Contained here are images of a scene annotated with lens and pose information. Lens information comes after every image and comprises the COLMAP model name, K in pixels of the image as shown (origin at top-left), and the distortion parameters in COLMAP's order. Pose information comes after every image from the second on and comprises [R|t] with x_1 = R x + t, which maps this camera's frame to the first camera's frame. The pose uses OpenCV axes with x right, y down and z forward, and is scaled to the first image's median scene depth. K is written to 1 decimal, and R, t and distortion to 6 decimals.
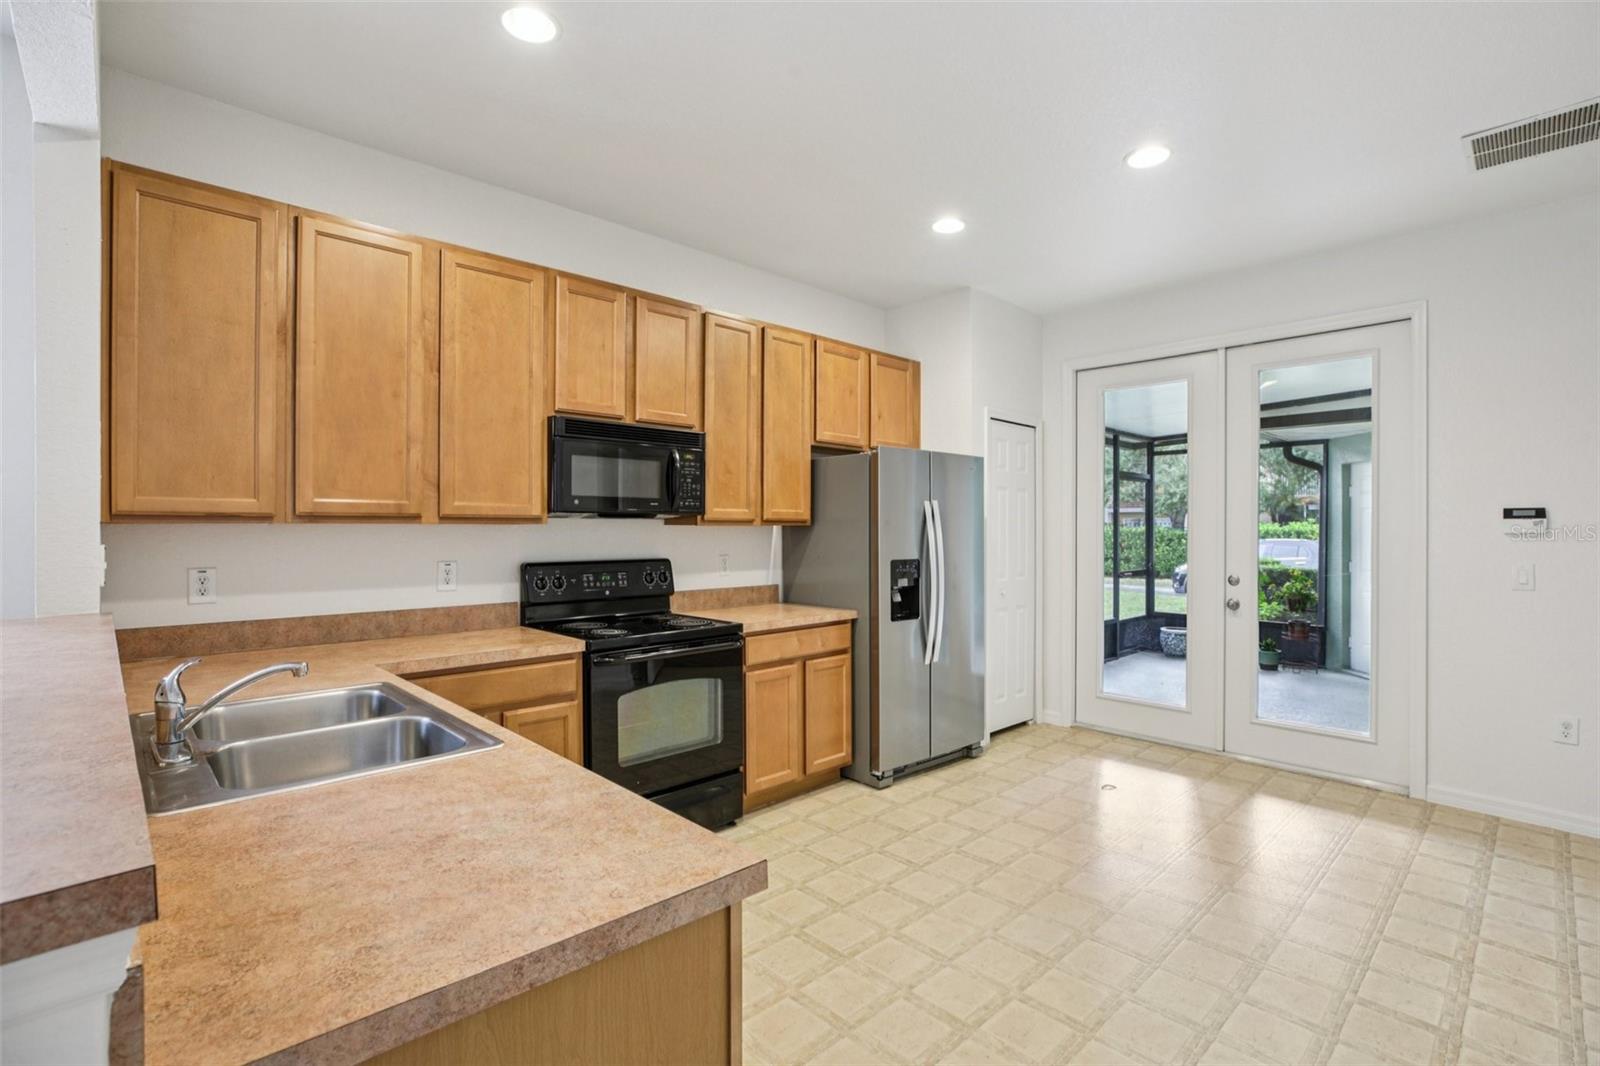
lens RADIAL K [[732.8, 0, 800.0], [0, 732.8, 533.0], [0, 0, 1]] dist [-0.041582, 0.025225]
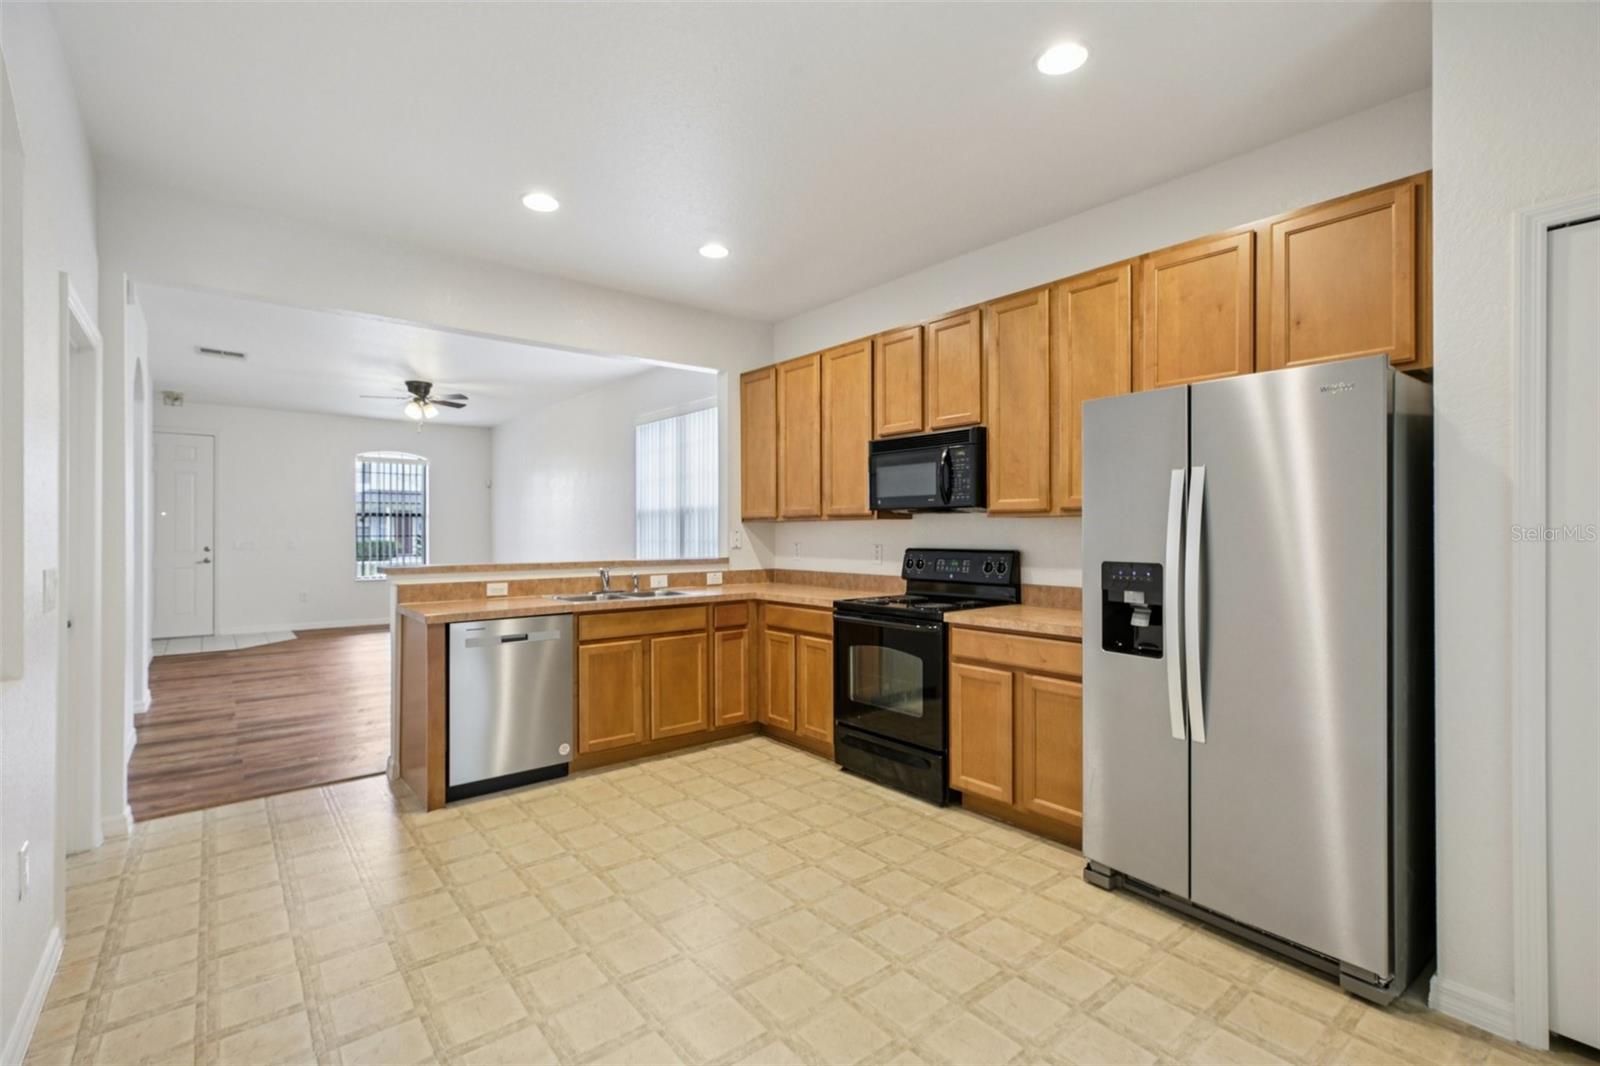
lens RADIAL K [[732.8, 0, 800.0], [0, 732.8, 533.0], [0, 0, 1]] dist [-0.041582, 0.025225]
pose [[-0.084070, 0.009167, -0.996418, 0.907857], [0.002789, 0.999956, 0.008964, 0.000664], [0.996456, -0.002026, -0.084092, 0.839467]]
